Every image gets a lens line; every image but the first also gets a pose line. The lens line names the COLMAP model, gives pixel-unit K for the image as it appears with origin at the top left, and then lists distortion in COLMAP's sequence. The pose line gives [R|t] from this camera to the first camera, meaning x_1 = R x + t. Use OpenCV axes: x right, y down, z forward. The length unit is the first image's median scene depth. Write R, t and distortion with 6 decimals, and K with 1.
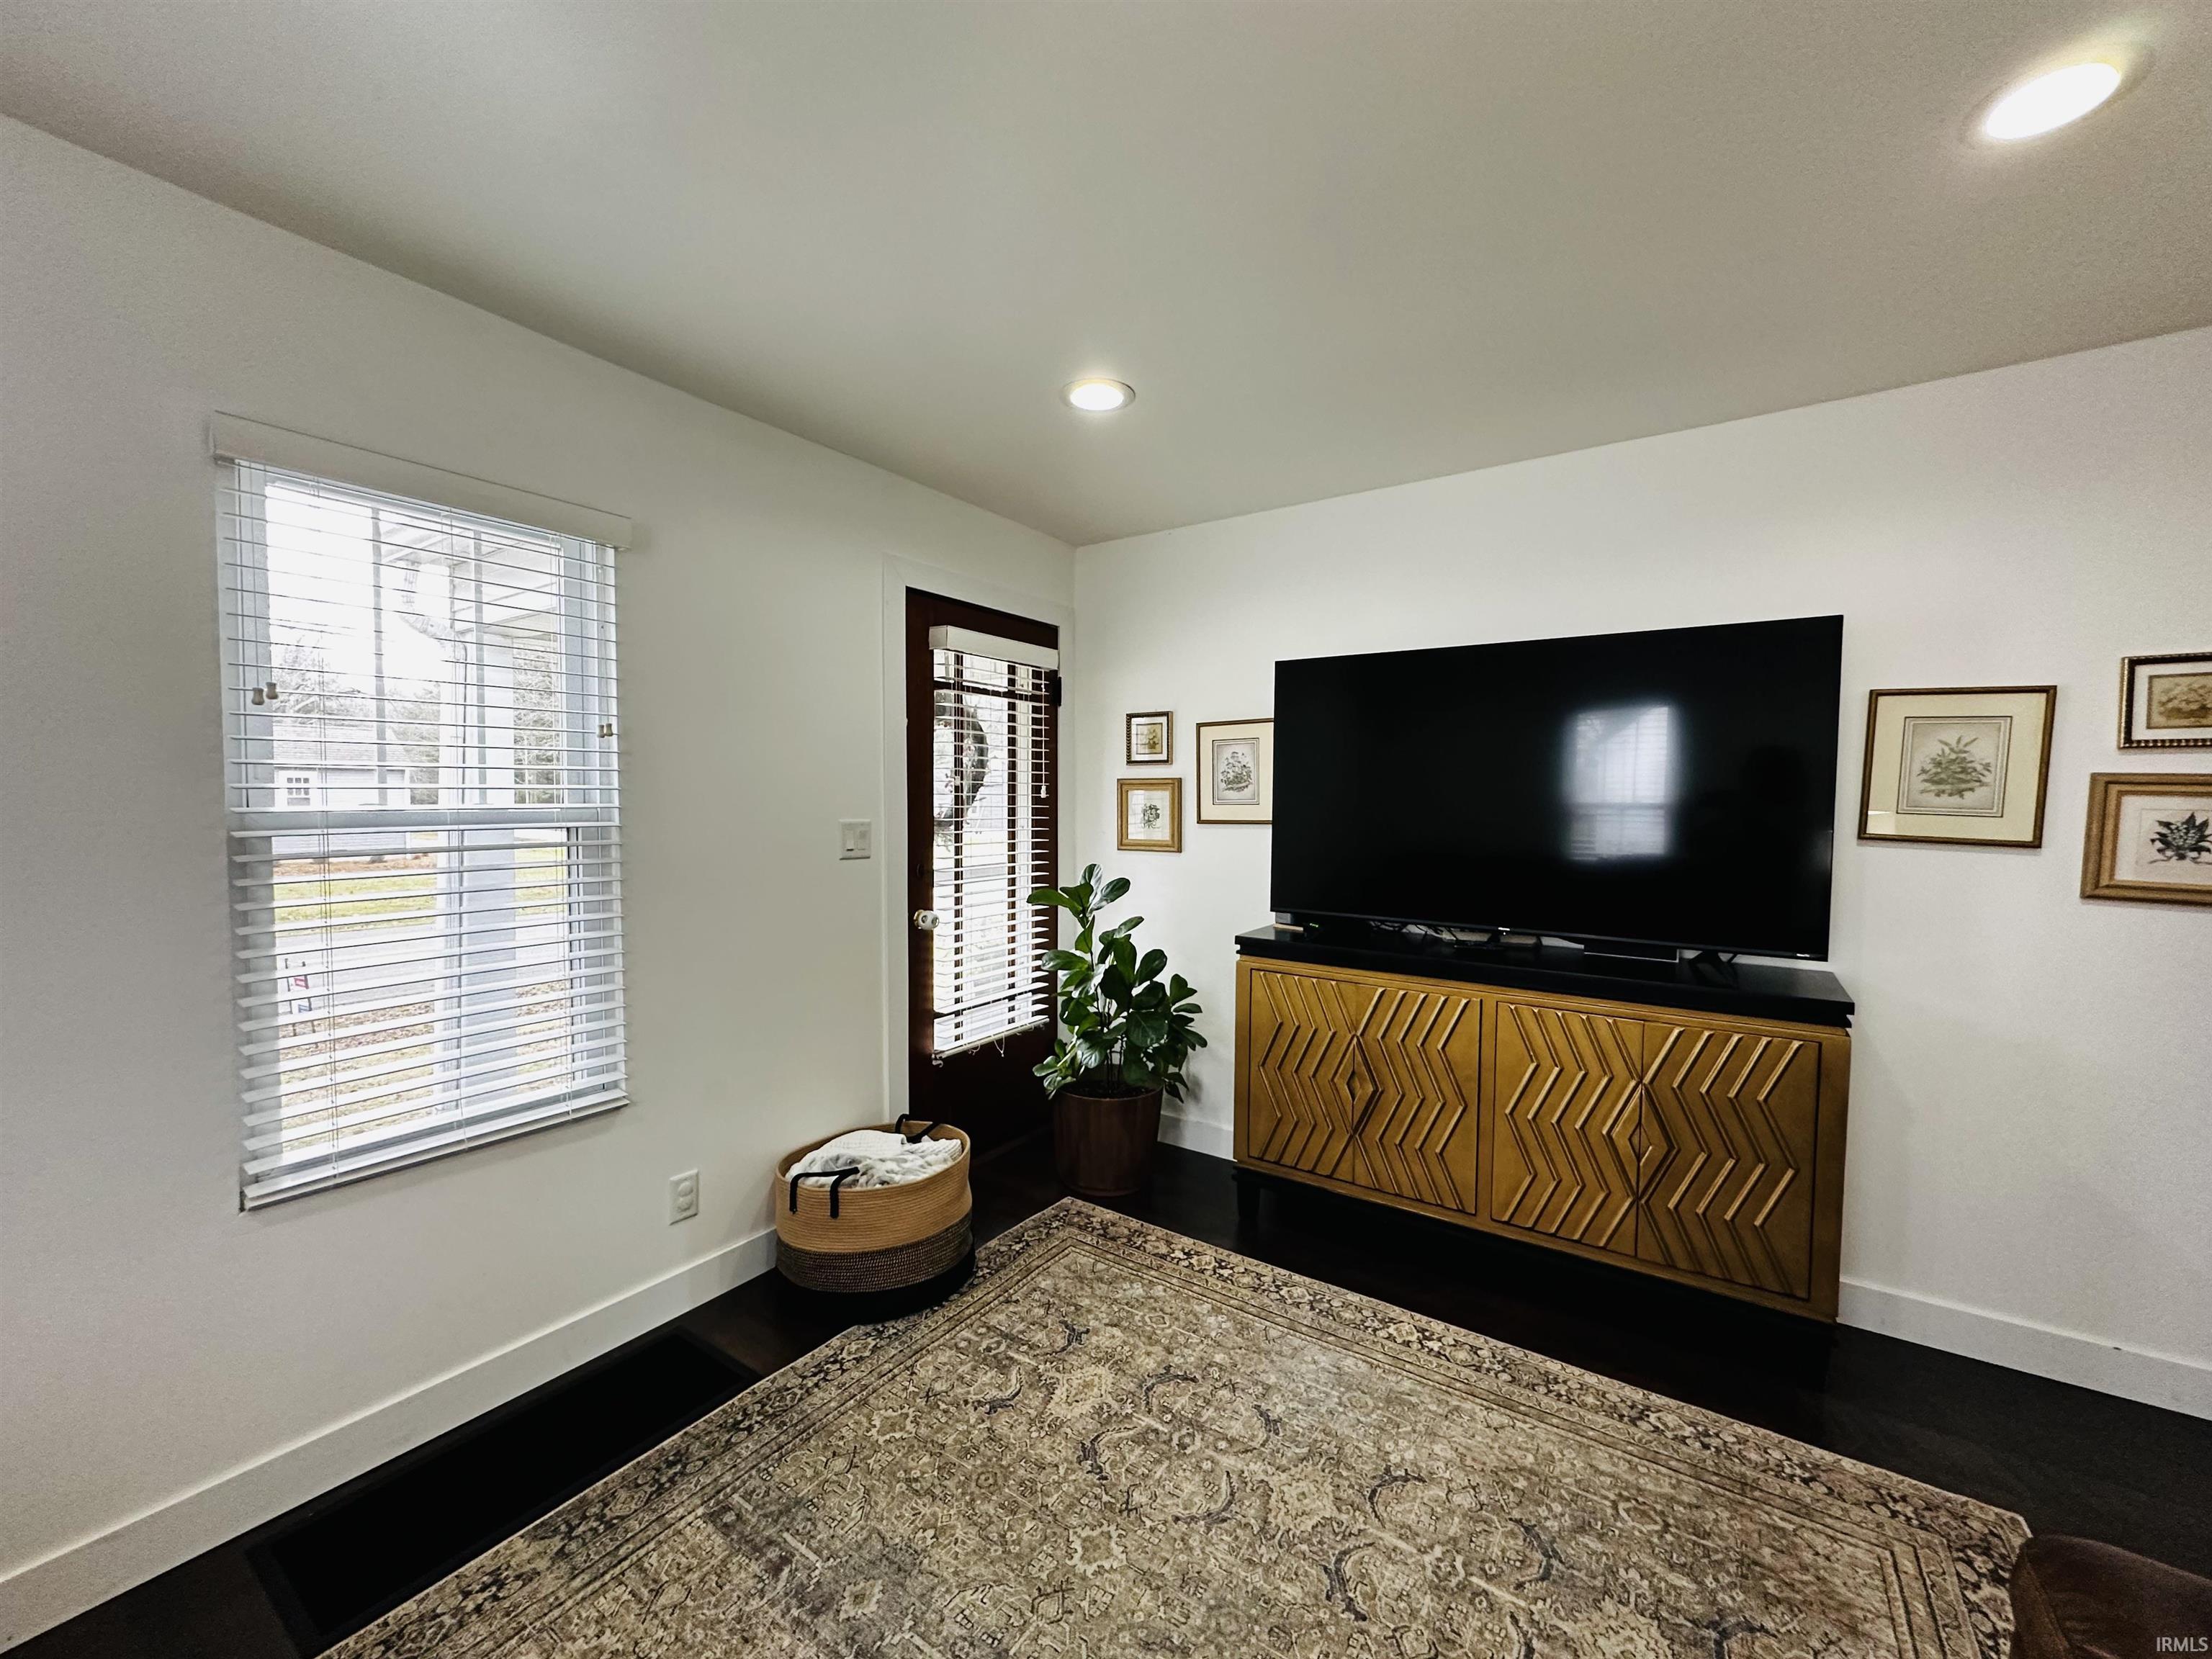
lens RADIAL K [[871.5, 0, 1117.9], [0, 871.5, 832.7], [0, 0, 1]] dist [0.001378, 0.000131]
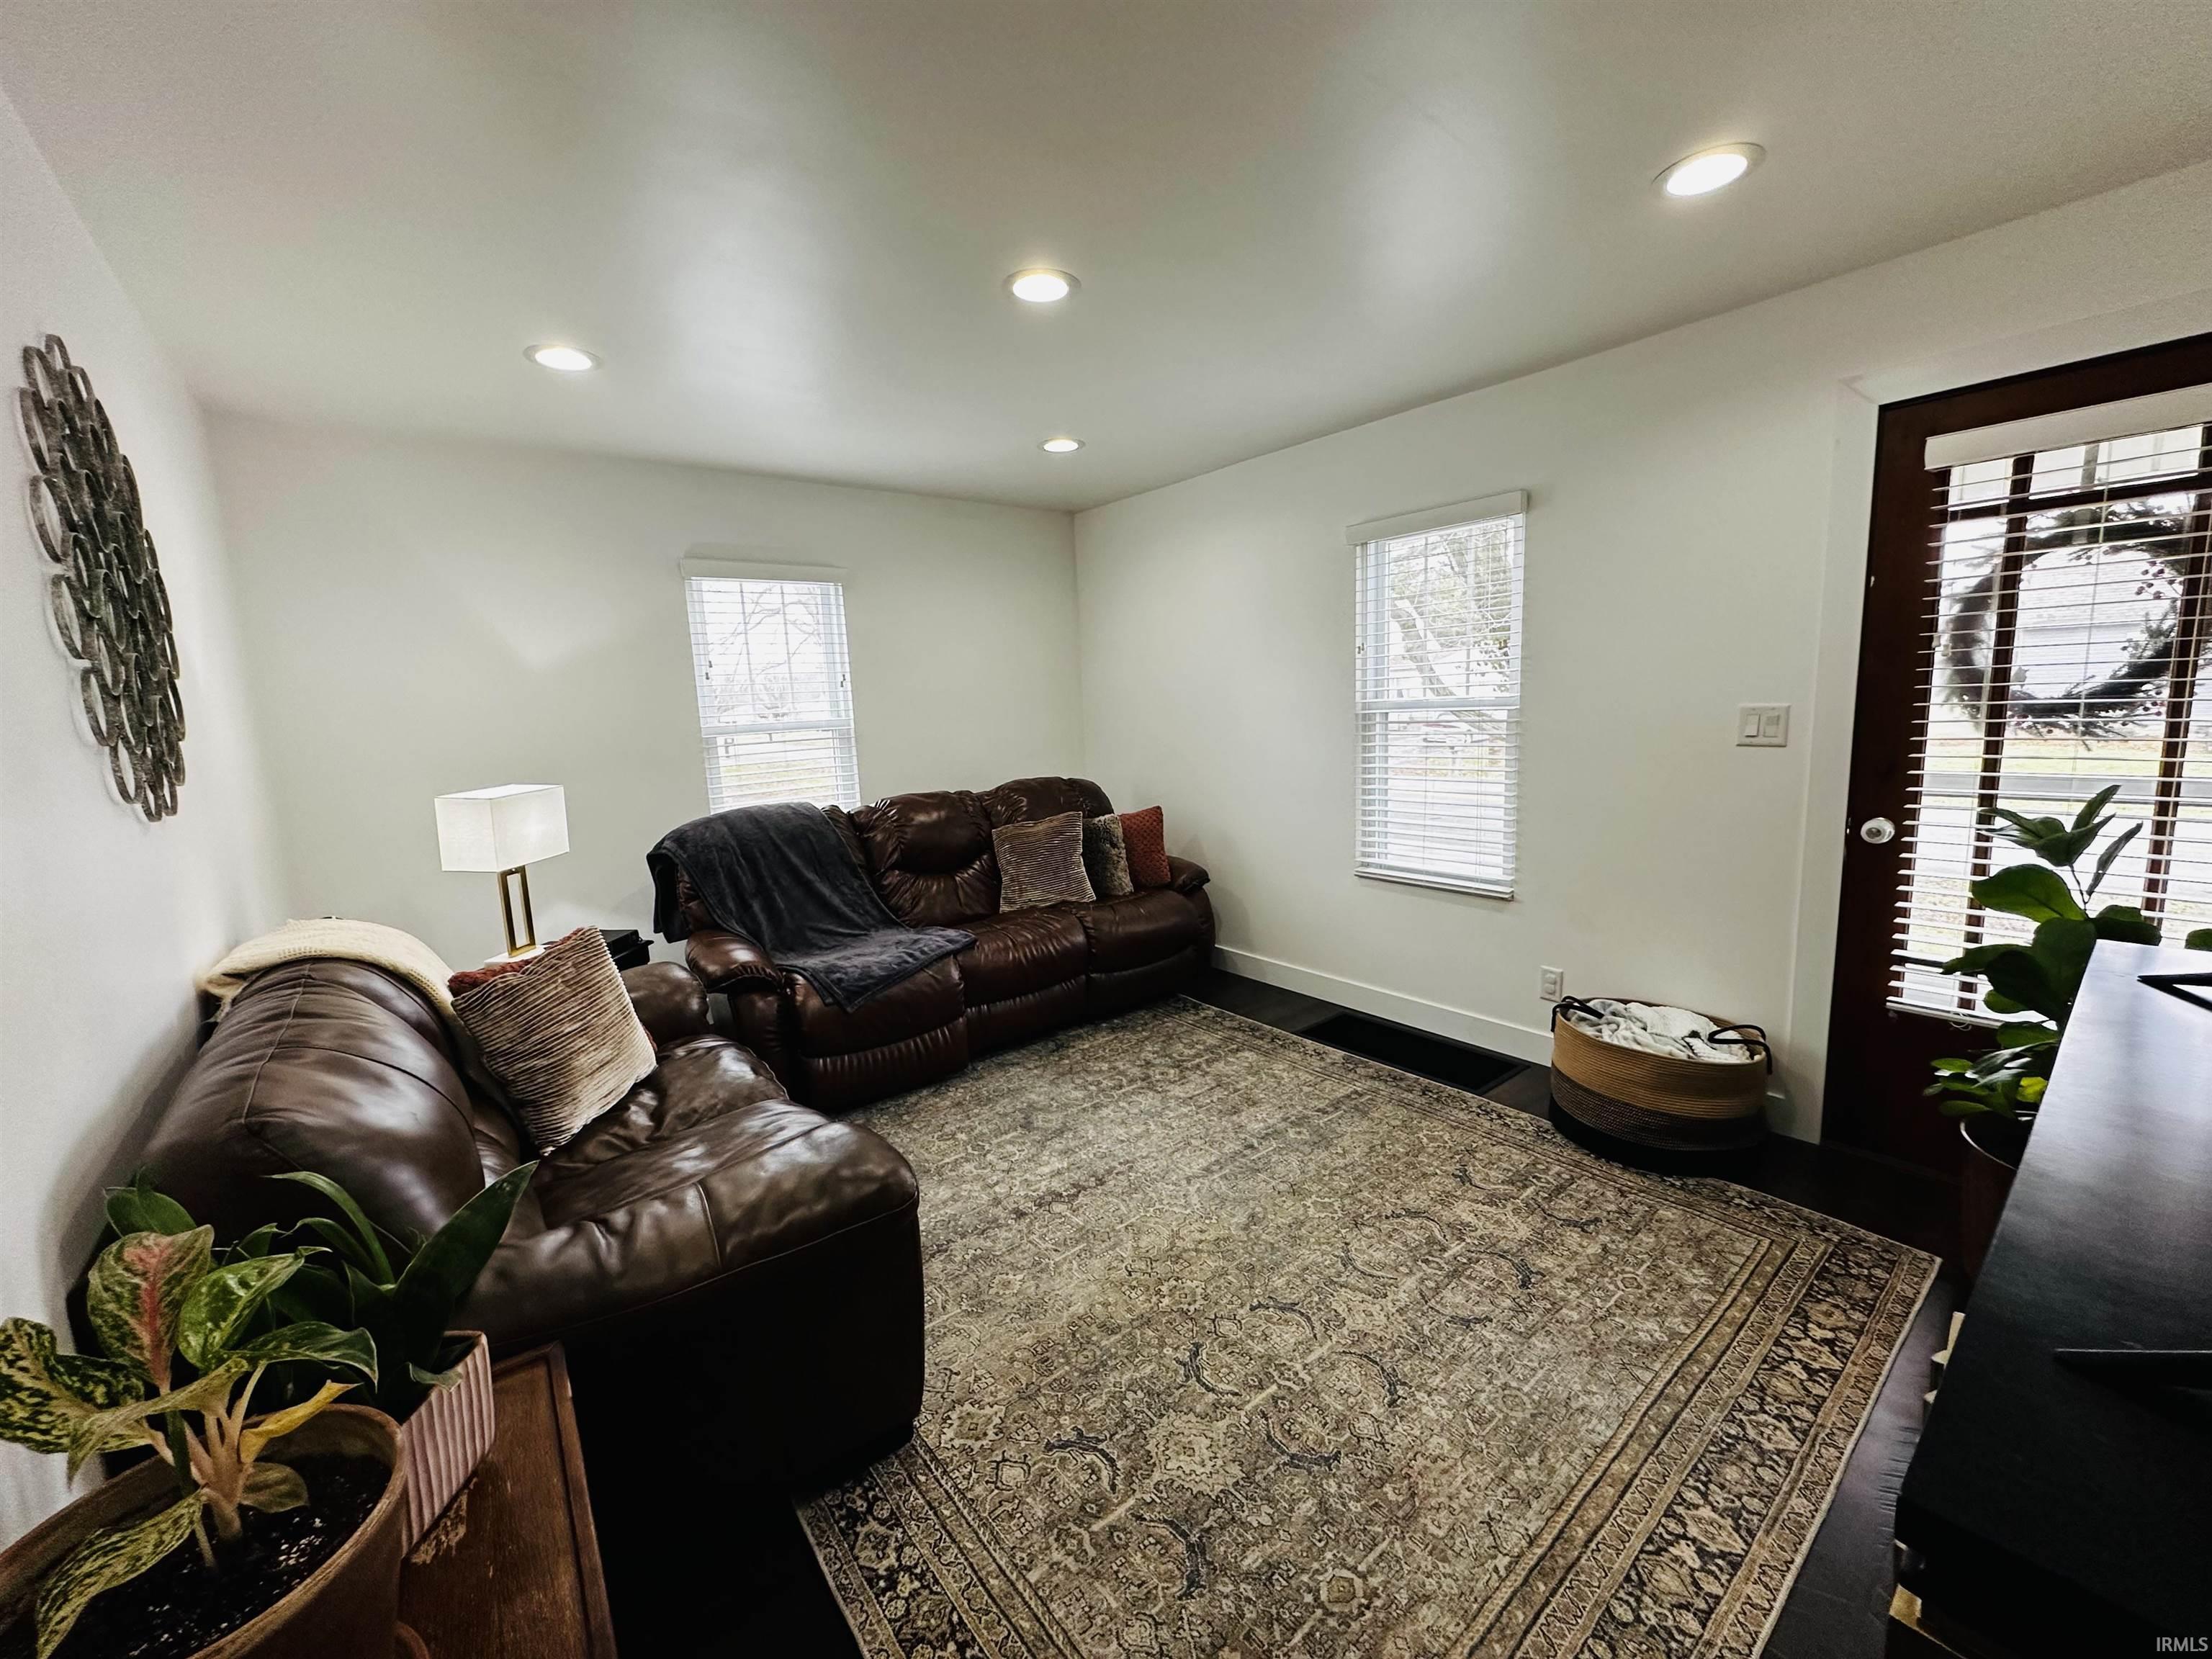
lens RADIAL K [[880.9, 0, 1106.0], [0, 880.9, 829.5], [0, 0, 1]] dist [0.000466, 0.000331]
pose [[-0.296699, 0.142739, -0.944243, 1.102010], [0.000989, 0.988812, 0.149165, -0.031385], [0.954971, 0.043323, -0.293521, 0.826298]]
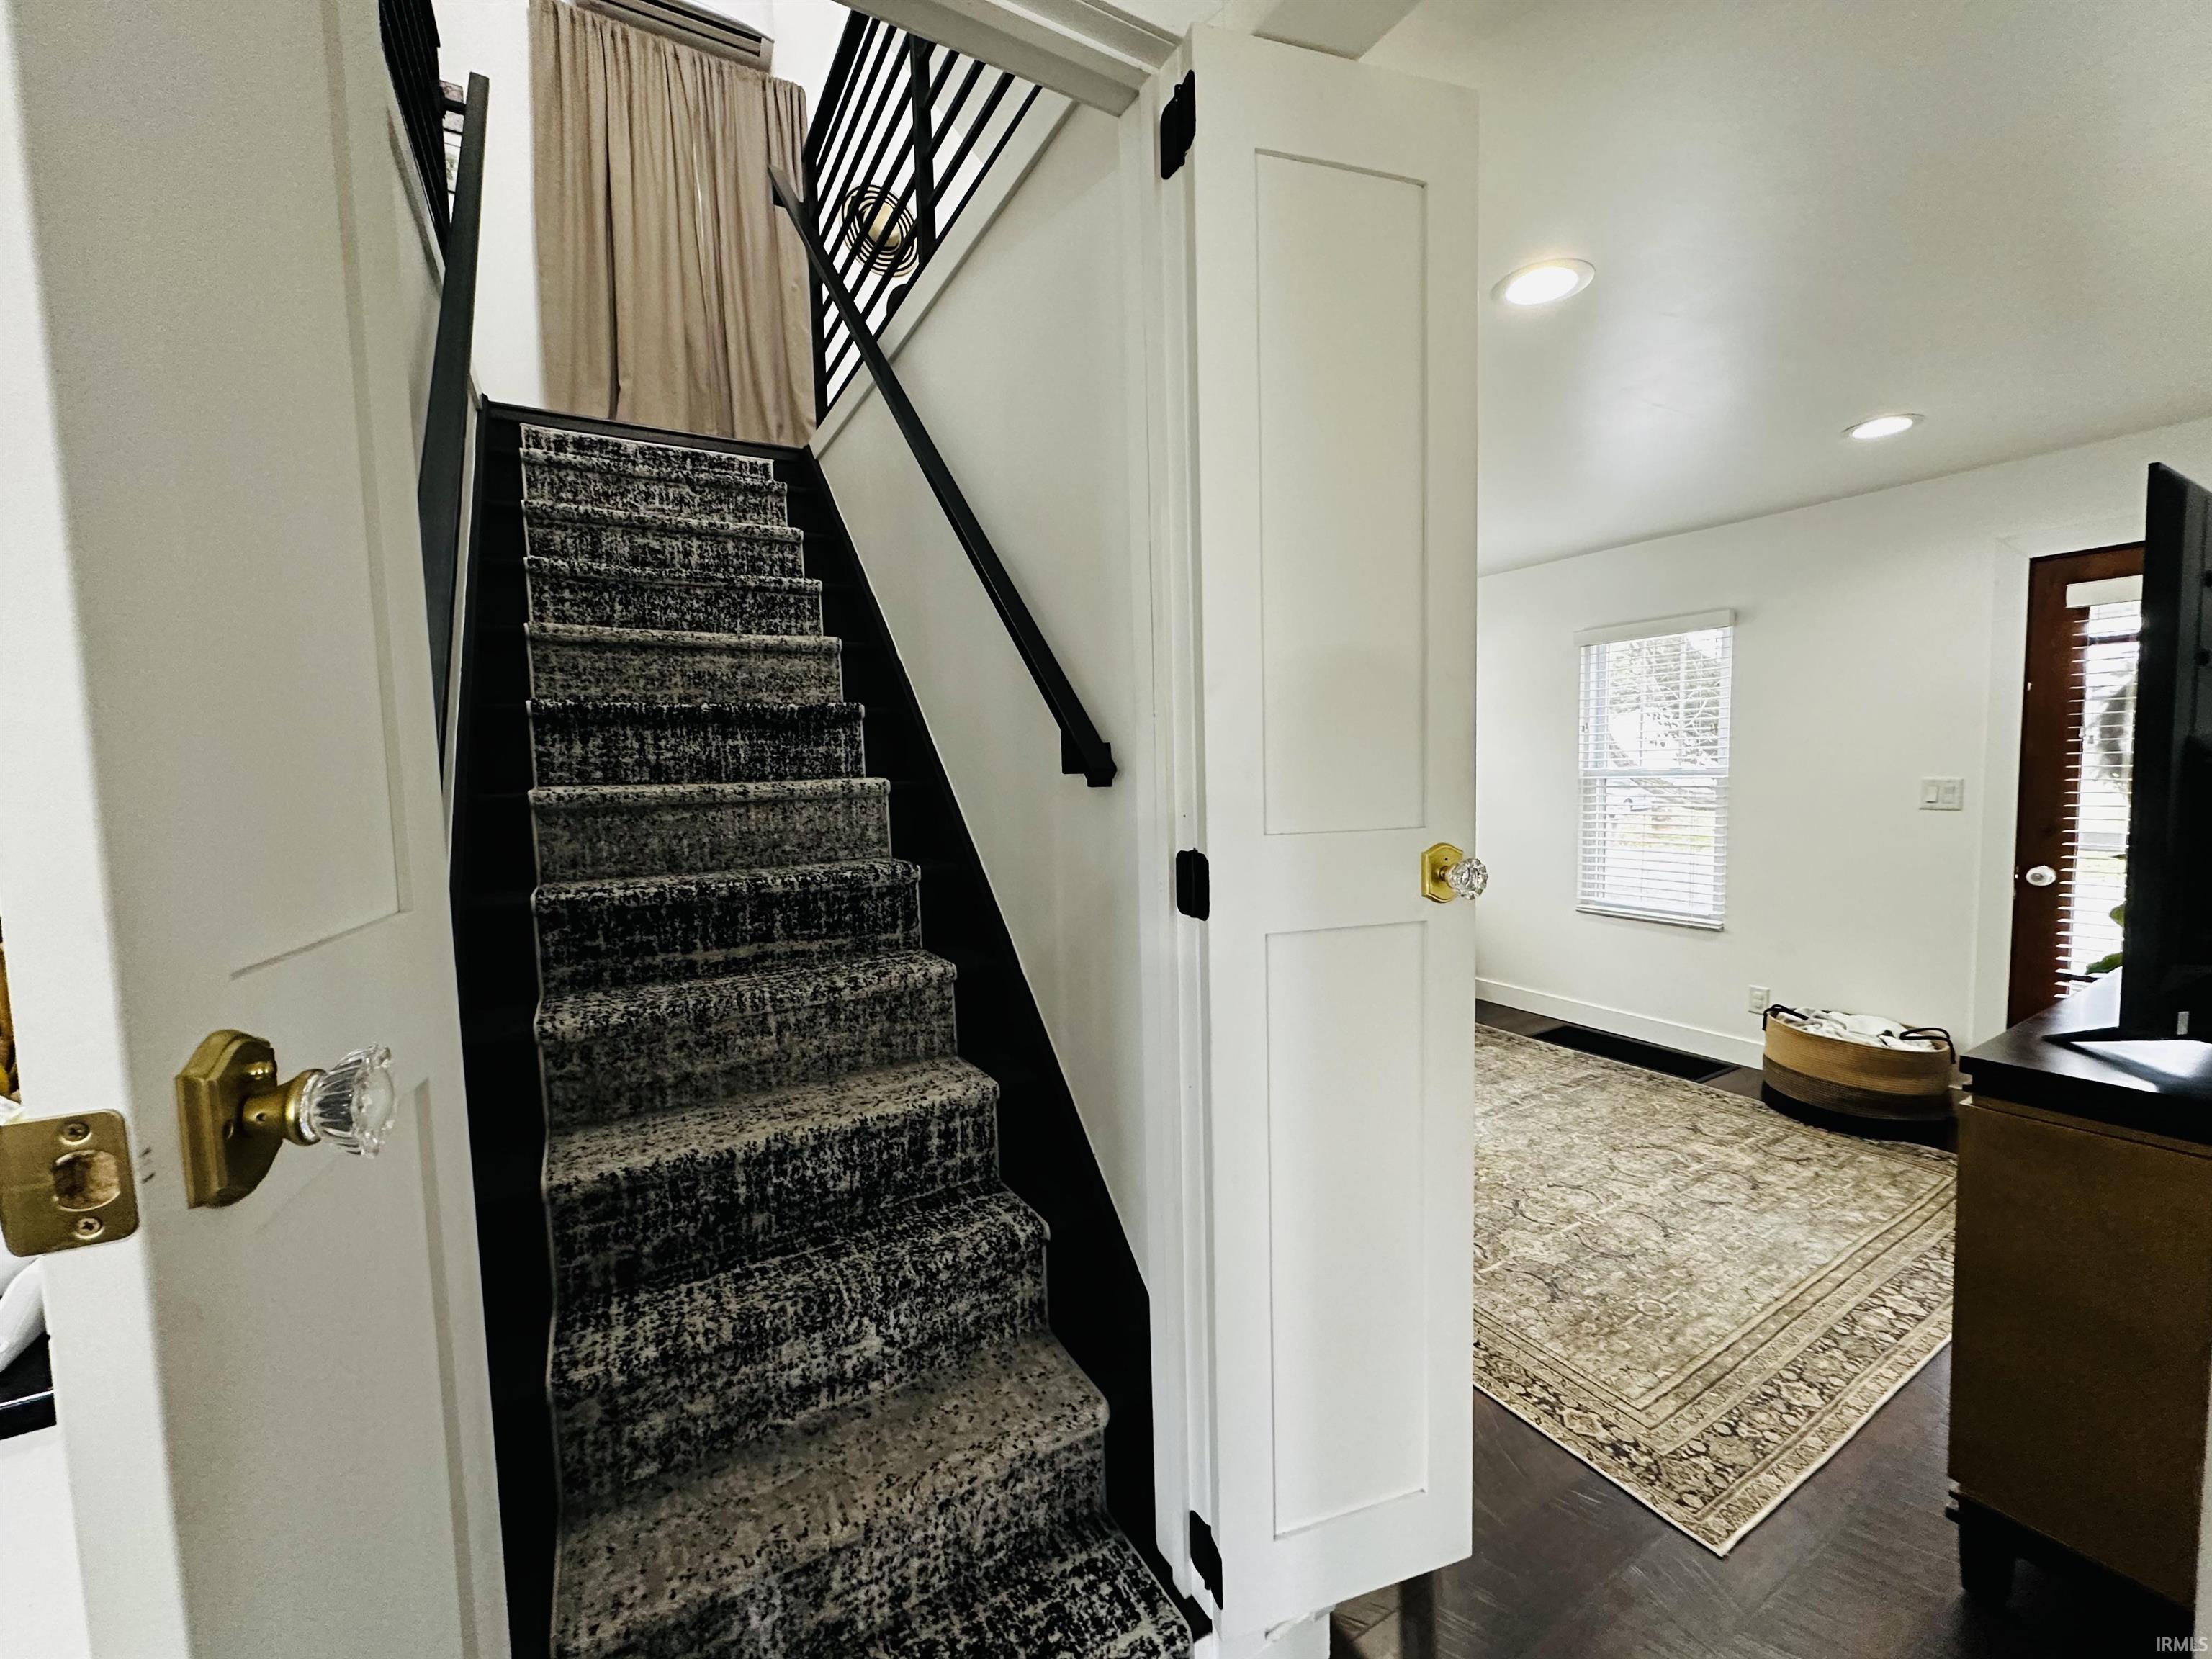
lens RADIAL K [[876.6, 0, 1100.7], [0, 876.6, 829.4], [0, 0, 1]] dist [-0.000494, -0.000769]
pose [[-0.433143, 0.068940, -0.898685, 1.748791], [-0.013065, 0.996486, 0.082740, -0.037915], [0.901231, 0.047579, -0.430720, 0.645577]]
